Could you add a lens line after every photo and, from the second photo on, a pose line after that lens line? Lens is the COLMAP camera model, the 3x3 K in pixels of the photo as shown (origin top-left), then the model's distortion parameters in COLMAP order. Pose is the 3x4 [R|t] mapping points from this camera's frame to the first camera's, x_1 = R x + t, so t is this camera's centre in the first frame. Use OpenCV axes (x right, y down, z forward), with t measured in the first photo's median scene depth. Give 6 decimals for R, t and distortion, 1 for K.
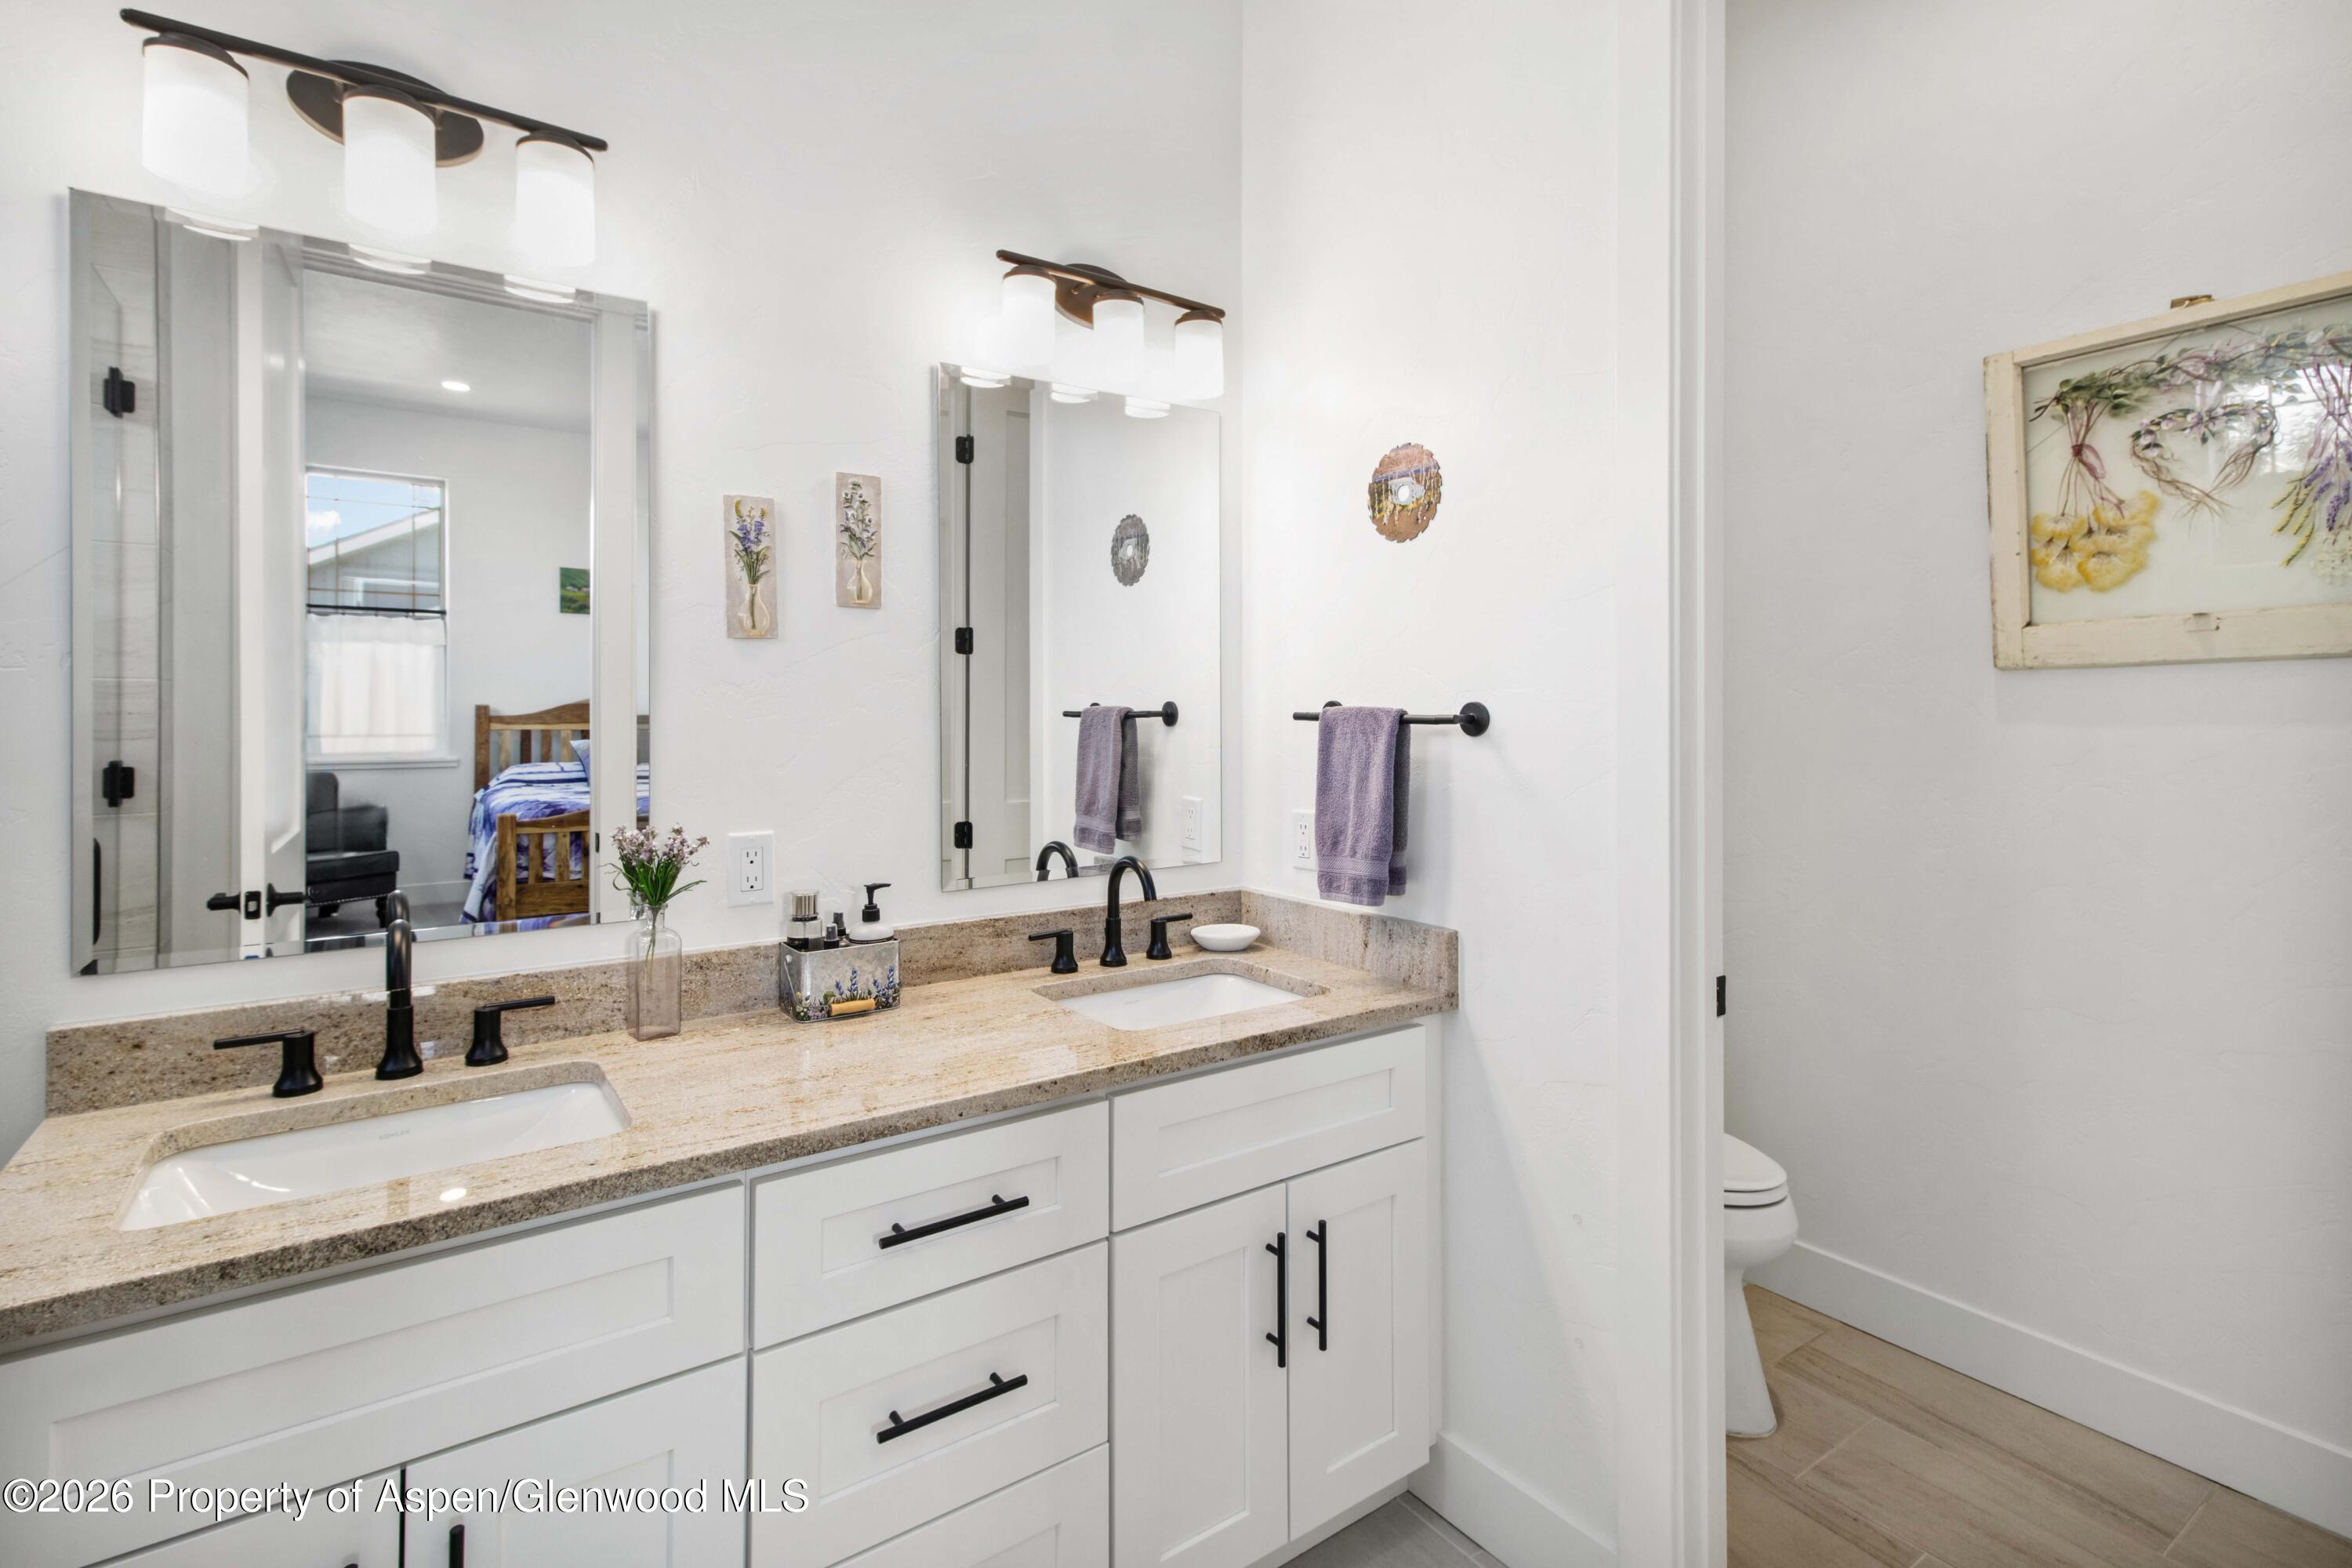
lens RADIAL K [[1092.4, 0, 1182.8], [0, 1092.4, 714.5], [0, 0, 1]] dist [-0.000850, -0.000036]
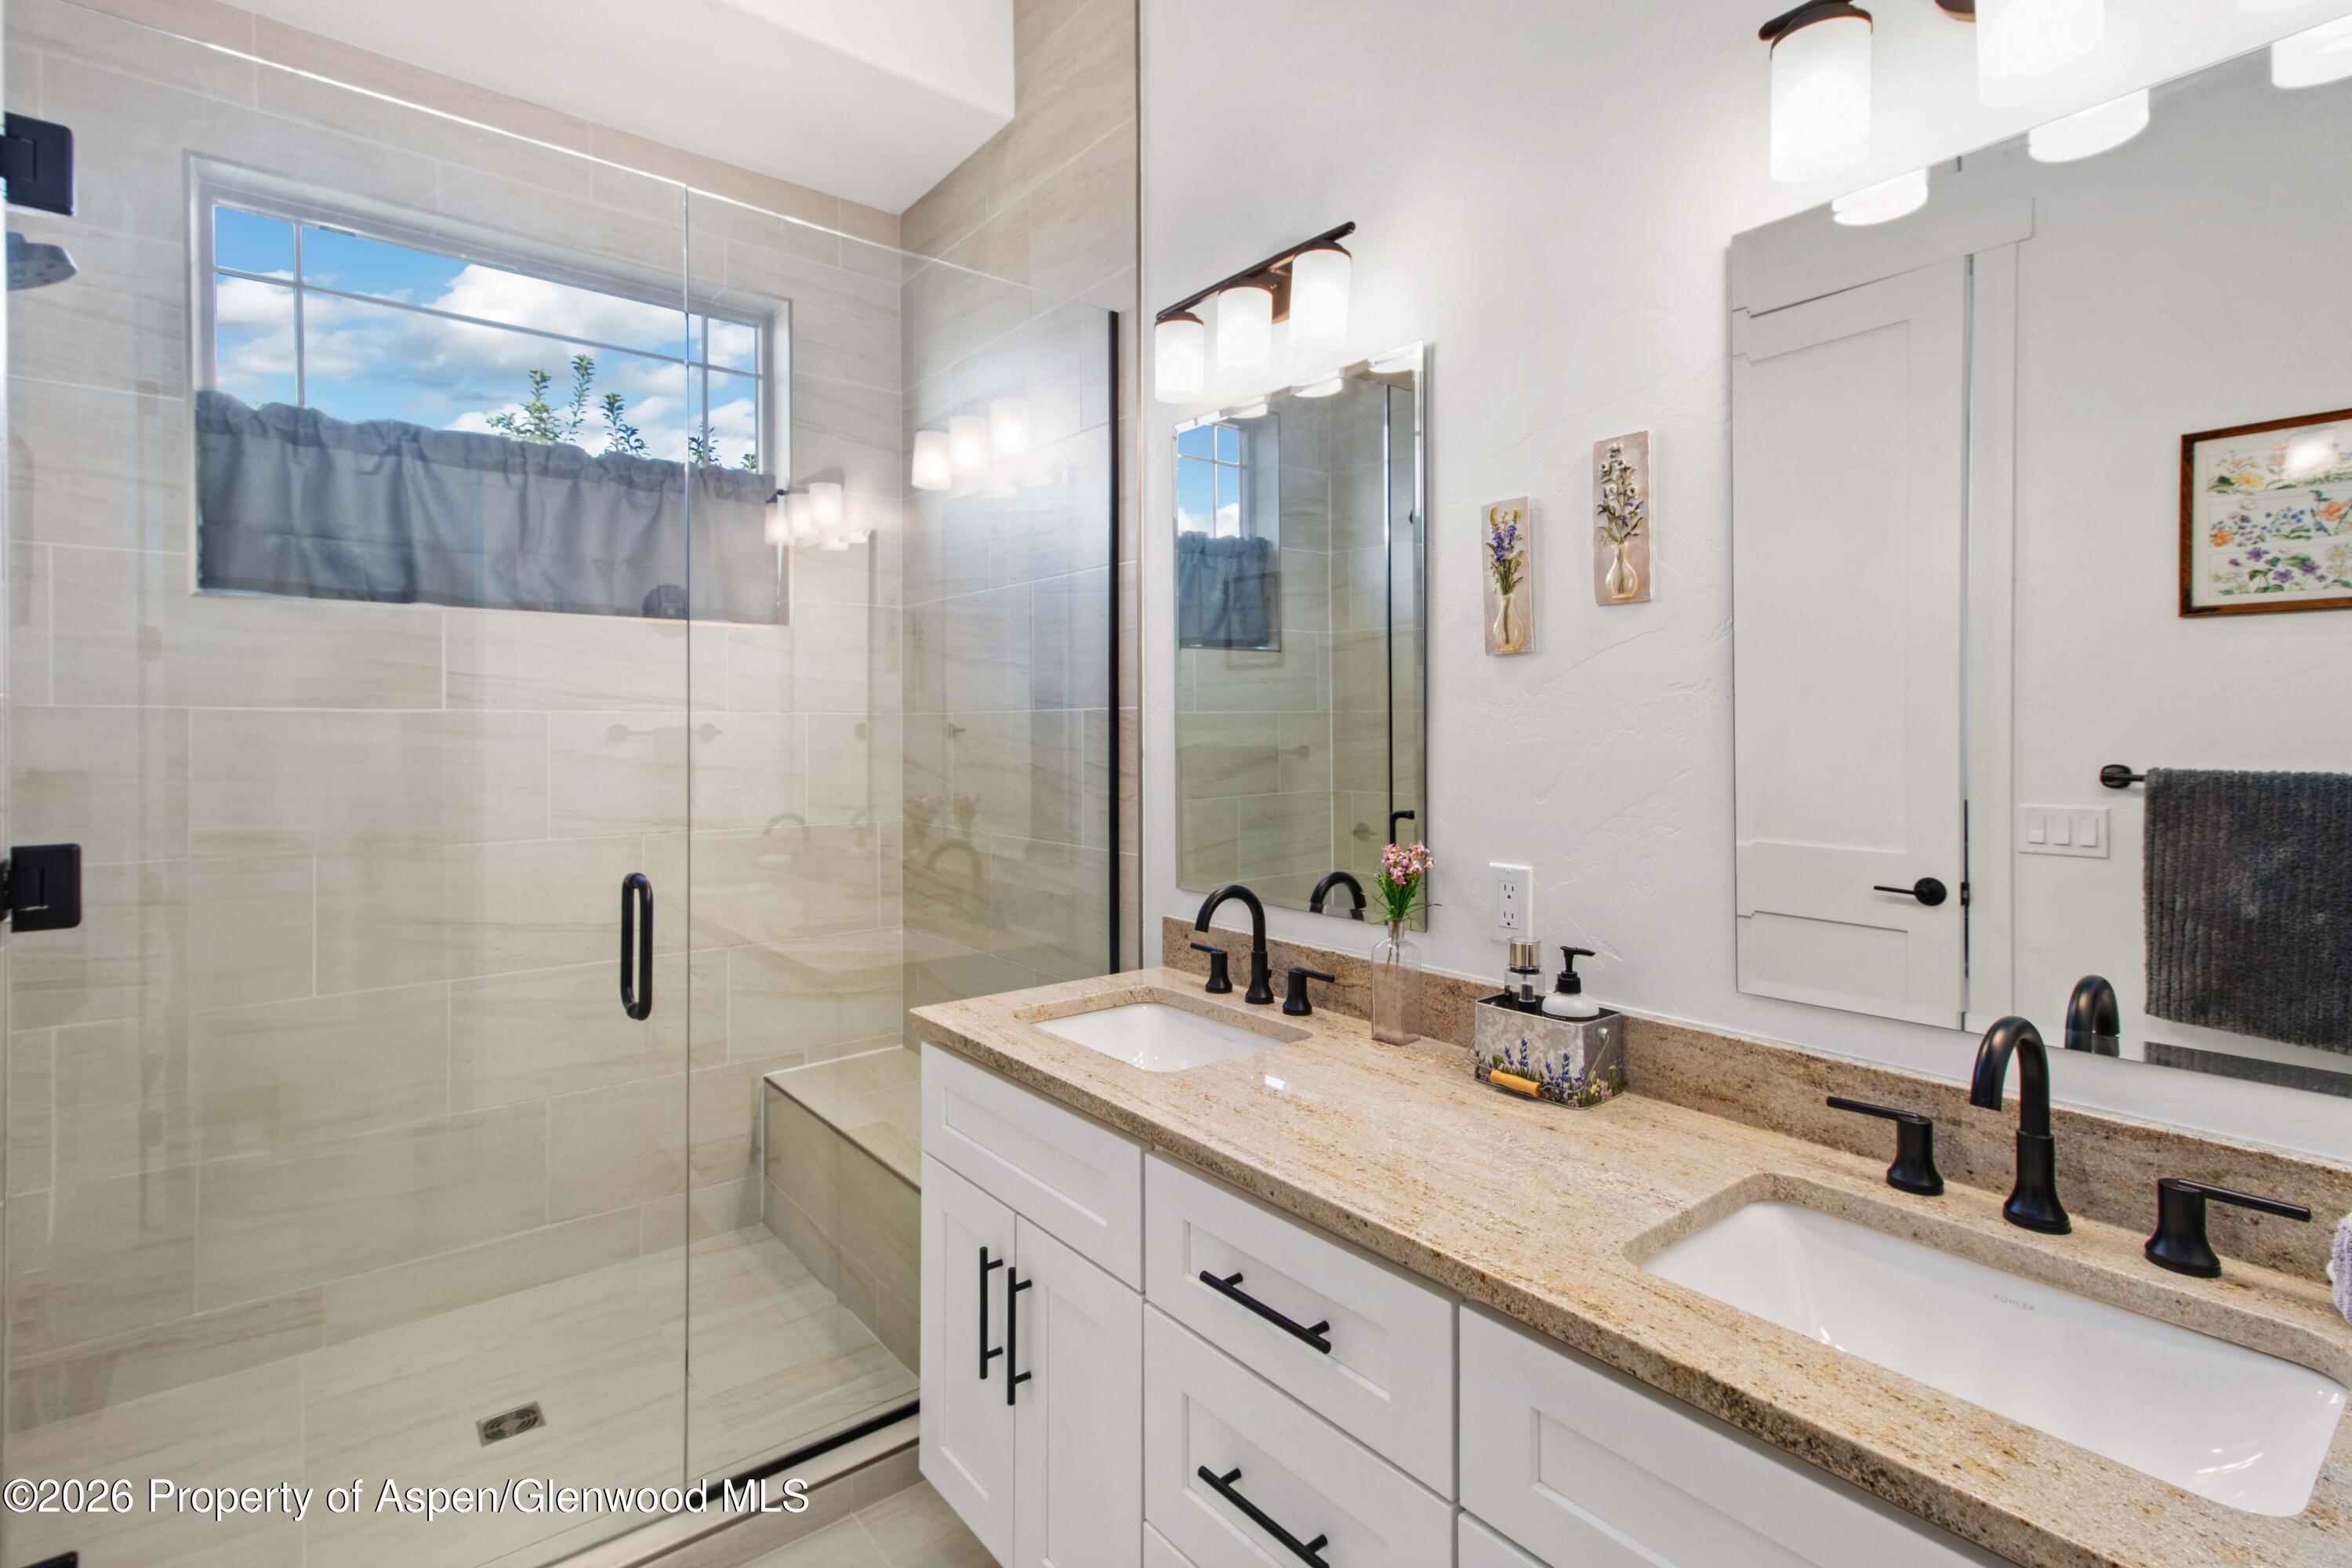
lens RADIAL K [[1119.0, 0, 1207.0], [0, 1119.0, 732.2], [0, 0, 1]] dist [0.000686, 0.000391]
pose [[0.055273, 0.003076, -0.998467, 0.534515], [-0.002234, 0.999993, 0.002957, -0.005912], [0.998469, 0.002068, 0.055280, 0.693633]]
